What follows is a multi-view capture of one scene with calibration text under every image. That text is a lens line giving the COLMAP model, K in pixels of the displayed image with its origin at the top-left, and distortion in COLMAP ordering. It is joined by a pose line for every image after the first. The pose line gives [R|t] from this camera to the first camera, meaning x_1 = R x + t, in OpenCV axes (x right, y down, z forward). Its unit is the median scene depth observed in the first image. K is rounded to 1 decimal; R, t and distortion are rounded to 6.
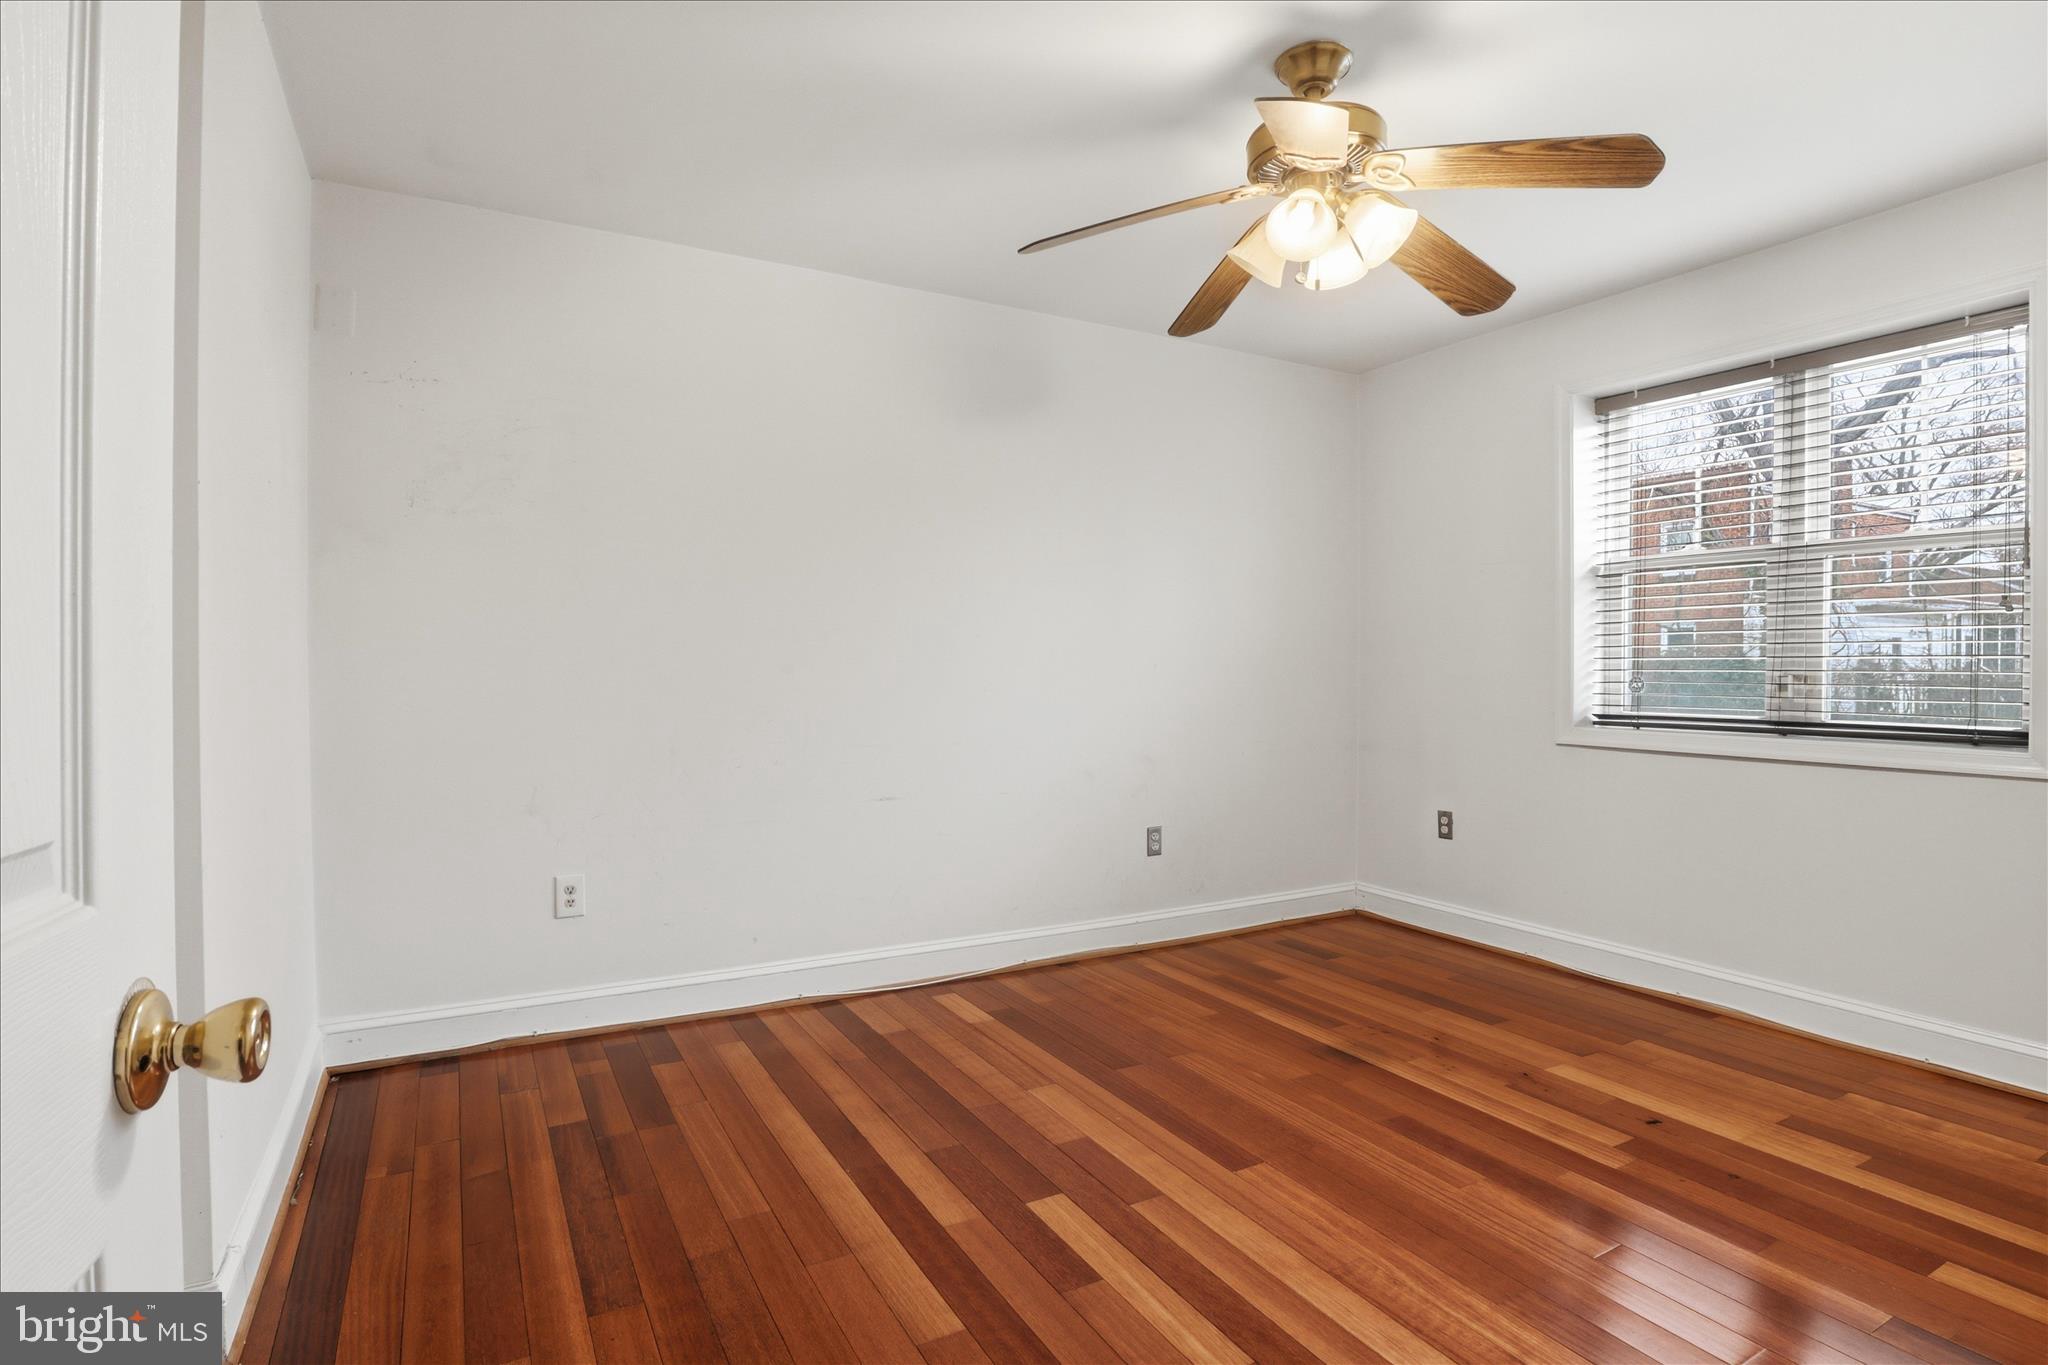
lens RADIAL K [[1082.7, 0, 1026.0], [0, 1082.7, 675.3], [0, 0, 1]] dist [0.015565, -0.001613]
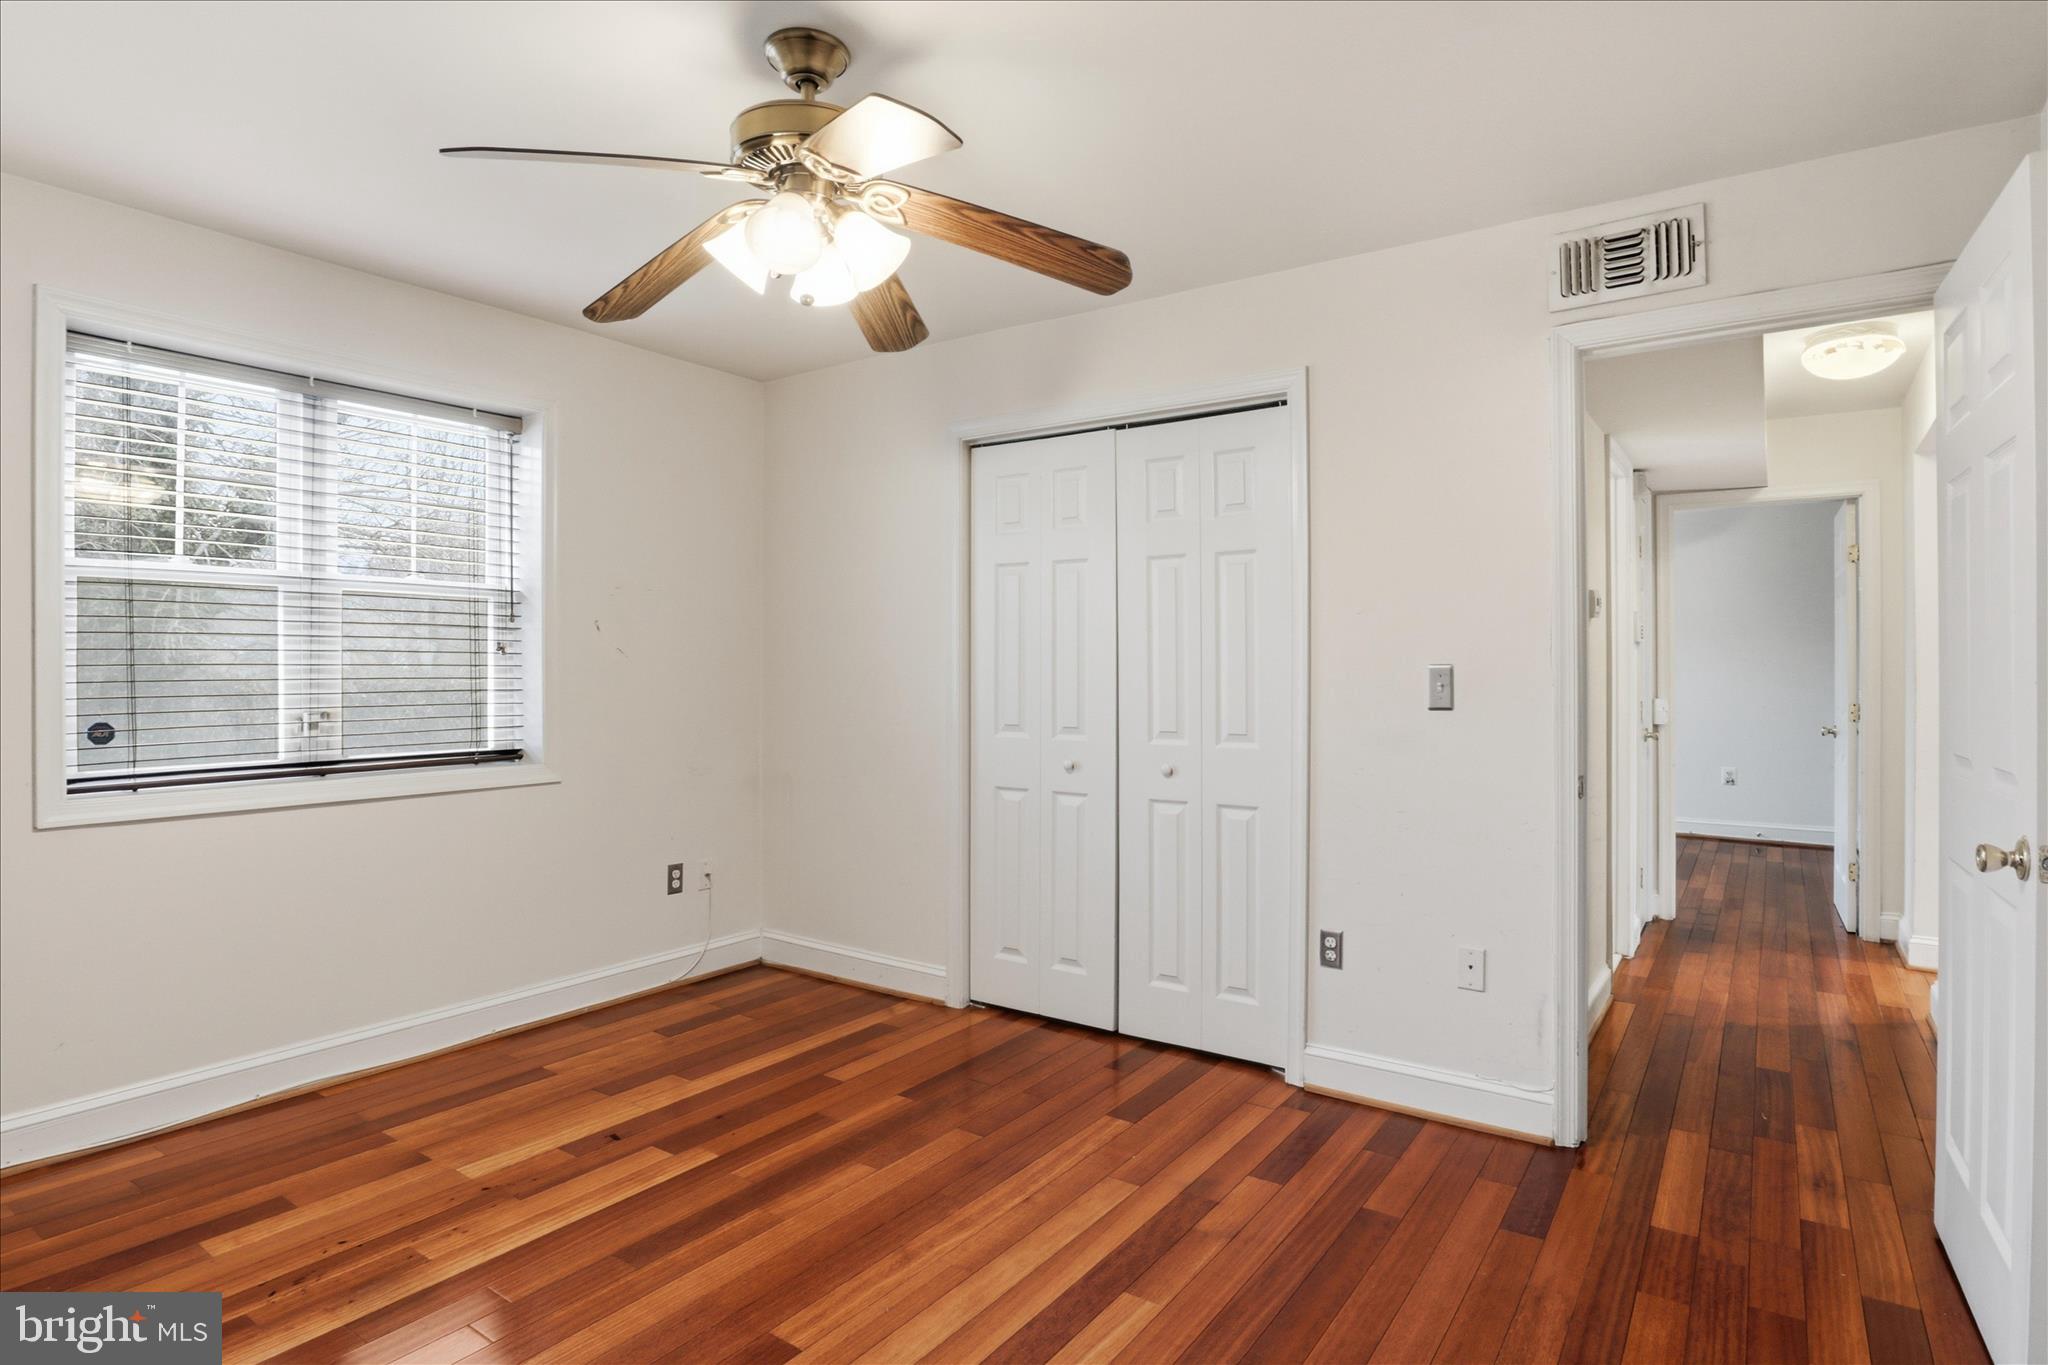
lens RADIAL K [[1082.7, 0, 1064.7], [0, 1082.7, 672.2], [0, 0, 1]] dist [0.015565, -0.001613]
pose [[-0.450962, -0.006949, 0.892516, -0.522071], [0.004541, 0.999939, 0.010080, -0.049266], [-0.892532, 0.008599, -0.450903, 0.991474]]
